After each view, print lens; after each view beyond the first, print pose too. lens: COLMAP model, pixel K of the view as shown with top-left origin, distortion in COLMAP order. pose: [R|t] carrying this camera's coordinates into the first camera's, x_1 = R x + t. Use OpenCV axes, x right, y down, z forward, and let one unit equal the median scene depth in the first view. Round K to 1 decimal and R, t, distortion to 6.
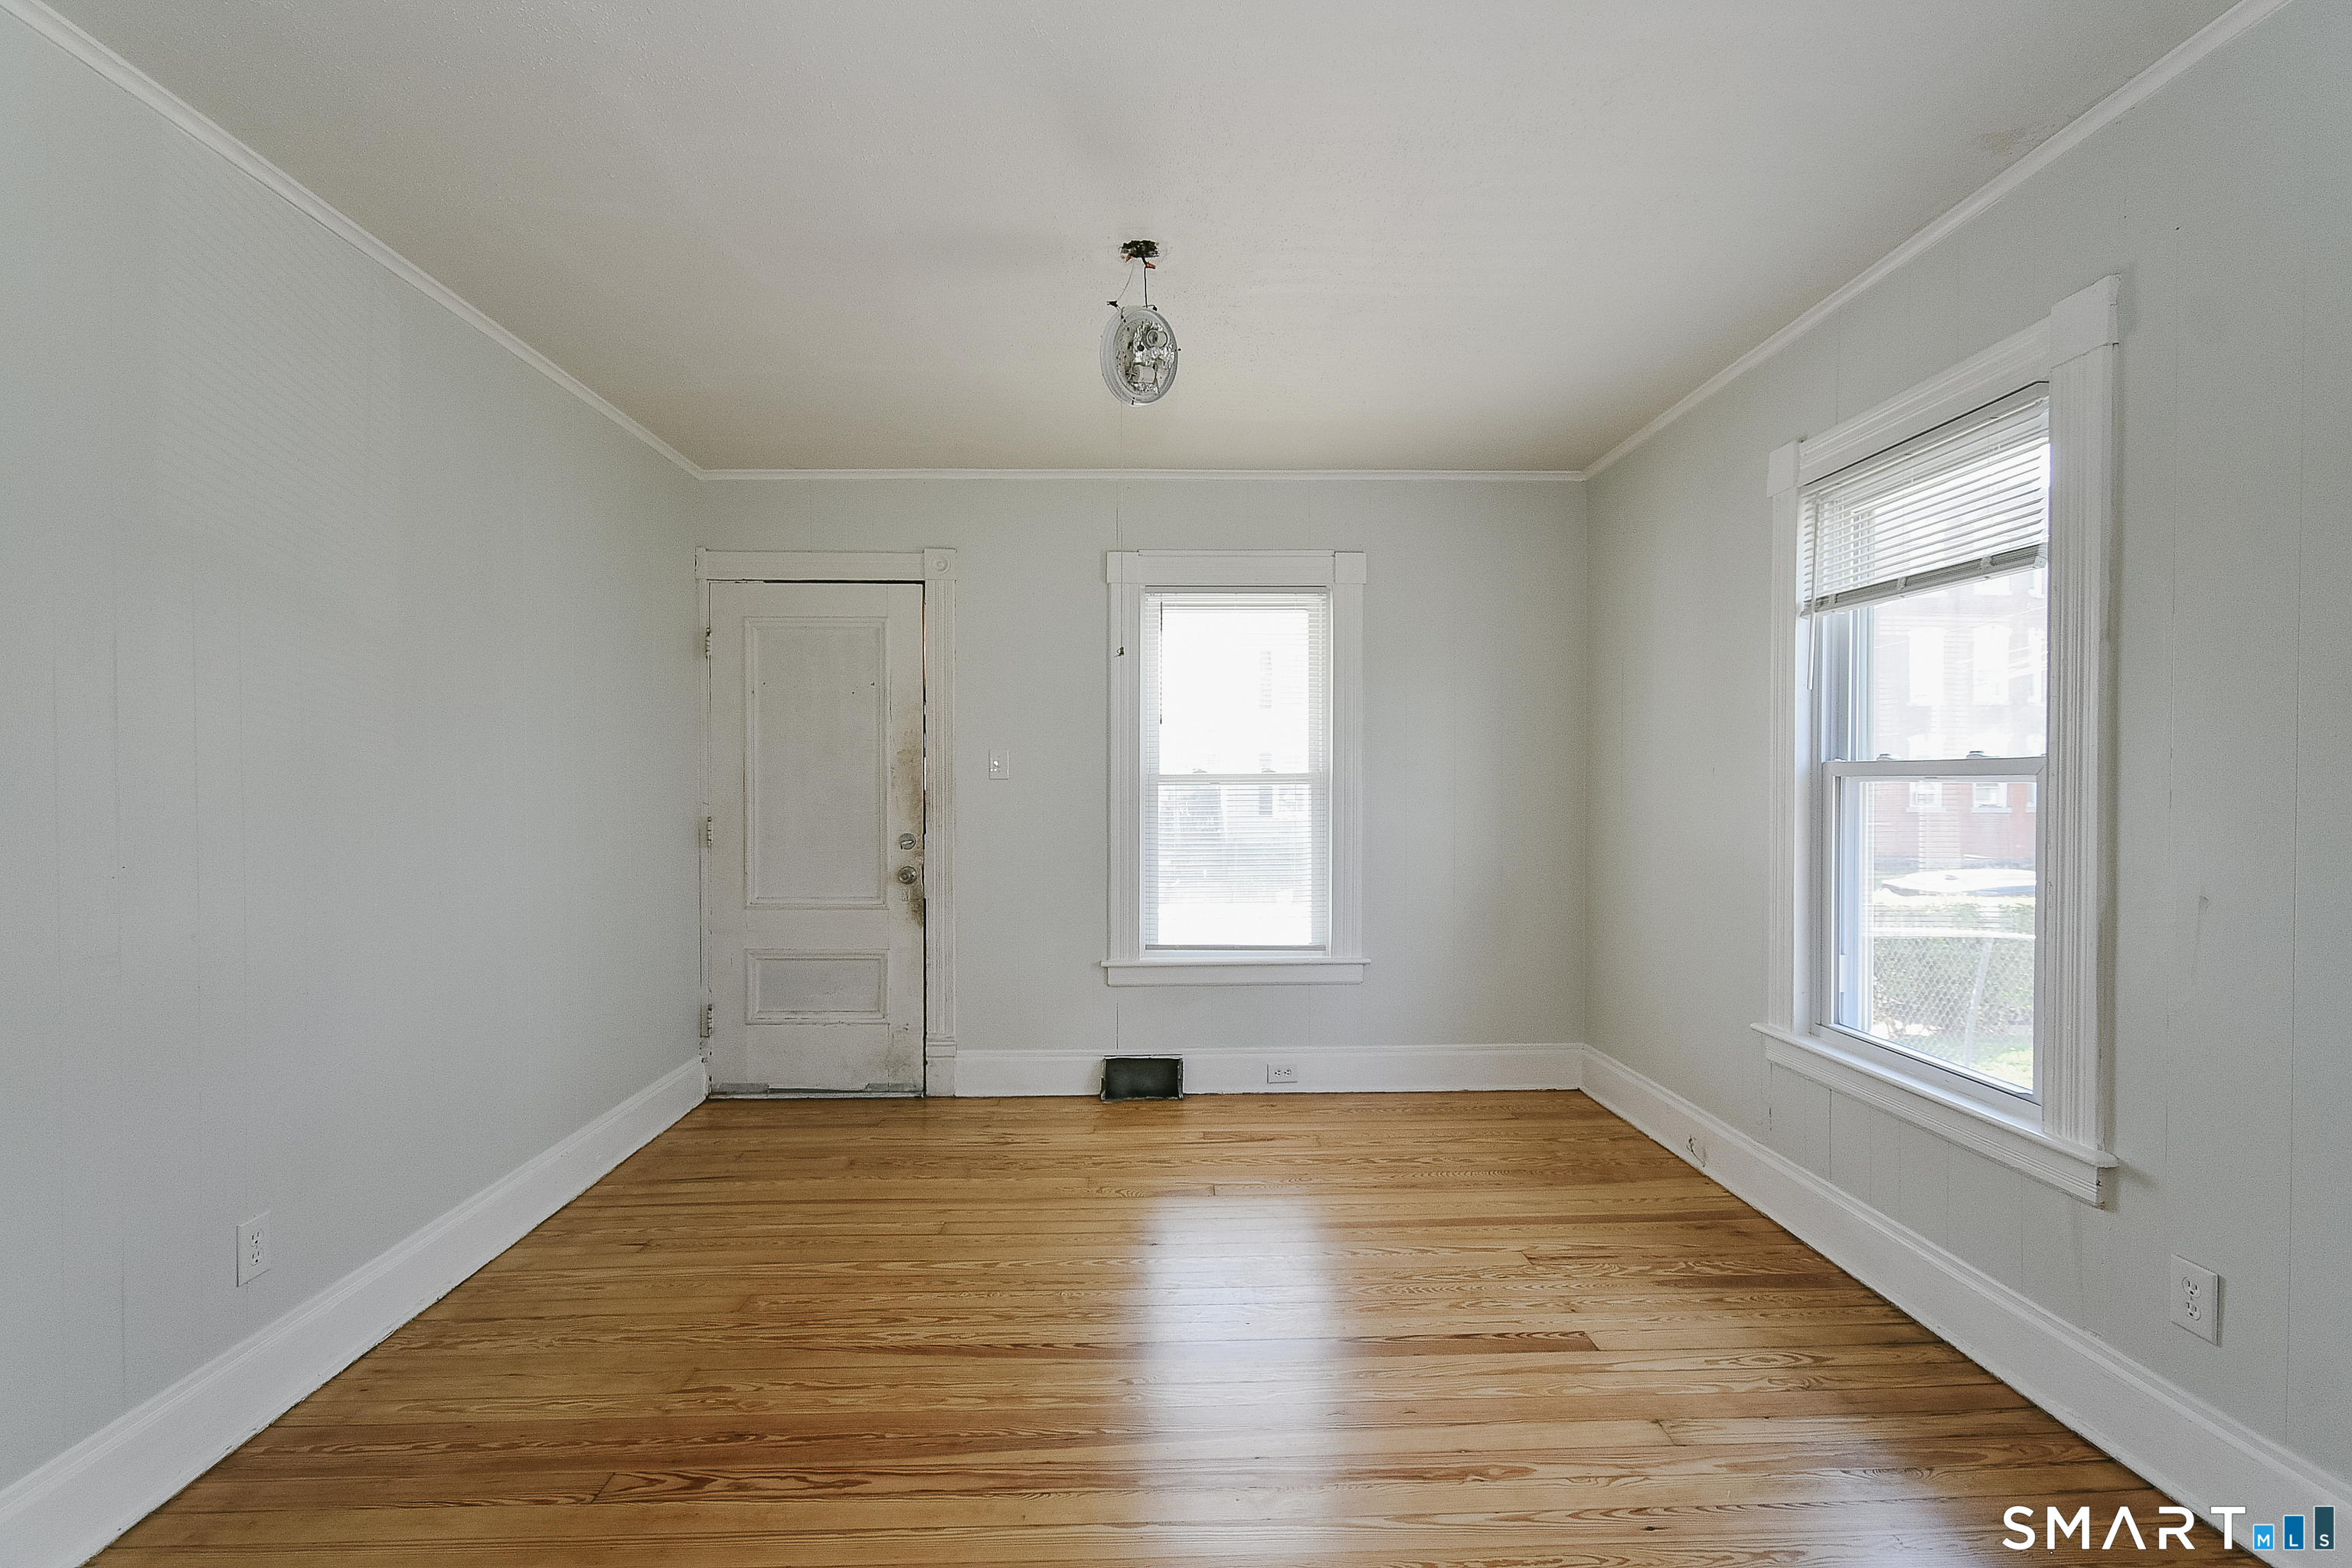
lens RADIAL K [[1045.0, 0, 1176.0], [0, 1045.0, 784.0], [0, 0, 1]] dist [-0.021273, -0.000074]
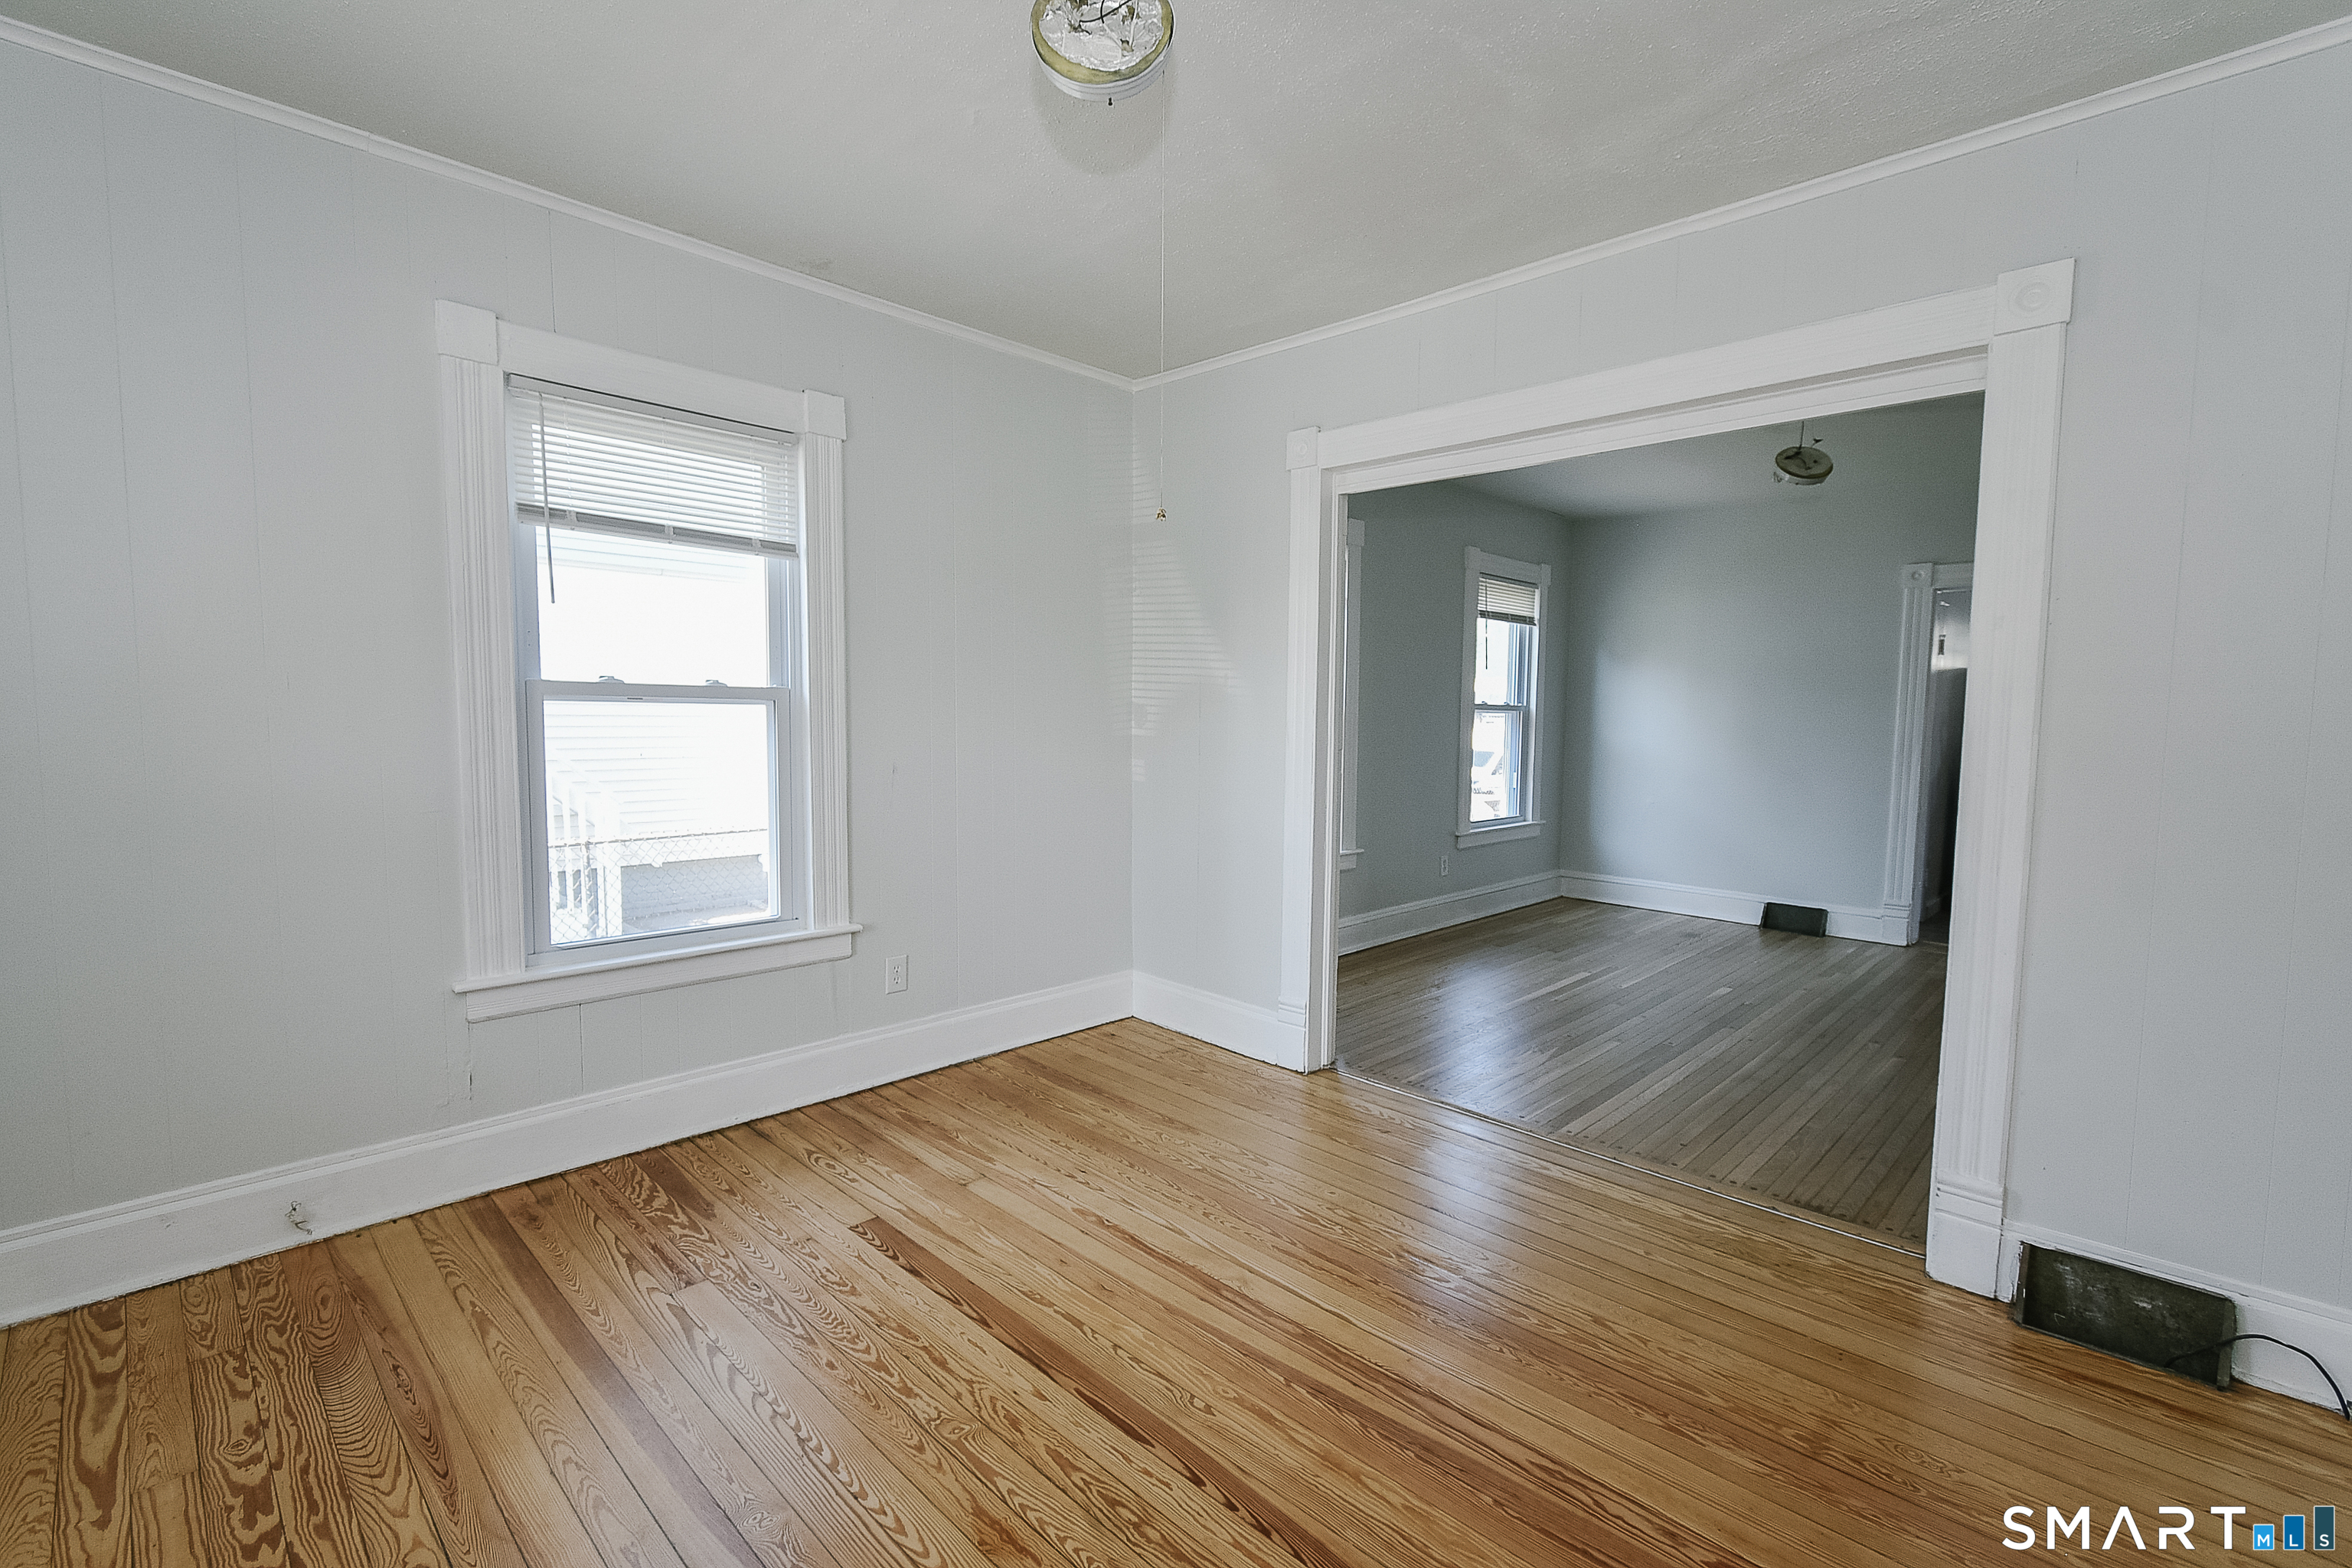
lens RADIAL K [[1035.5, 0, 1162.6], [0, 1035.5, 783.9], [0, 0, 1]] dist [0.000657, -0.000283]
pose [[-0.688135, -0.061293, 0.722990, -0.591086], [-0.012888, 0.997301, 0.072282, -0.003728], [-0.725469, 0.040422, -0.687067, 1.547542]]
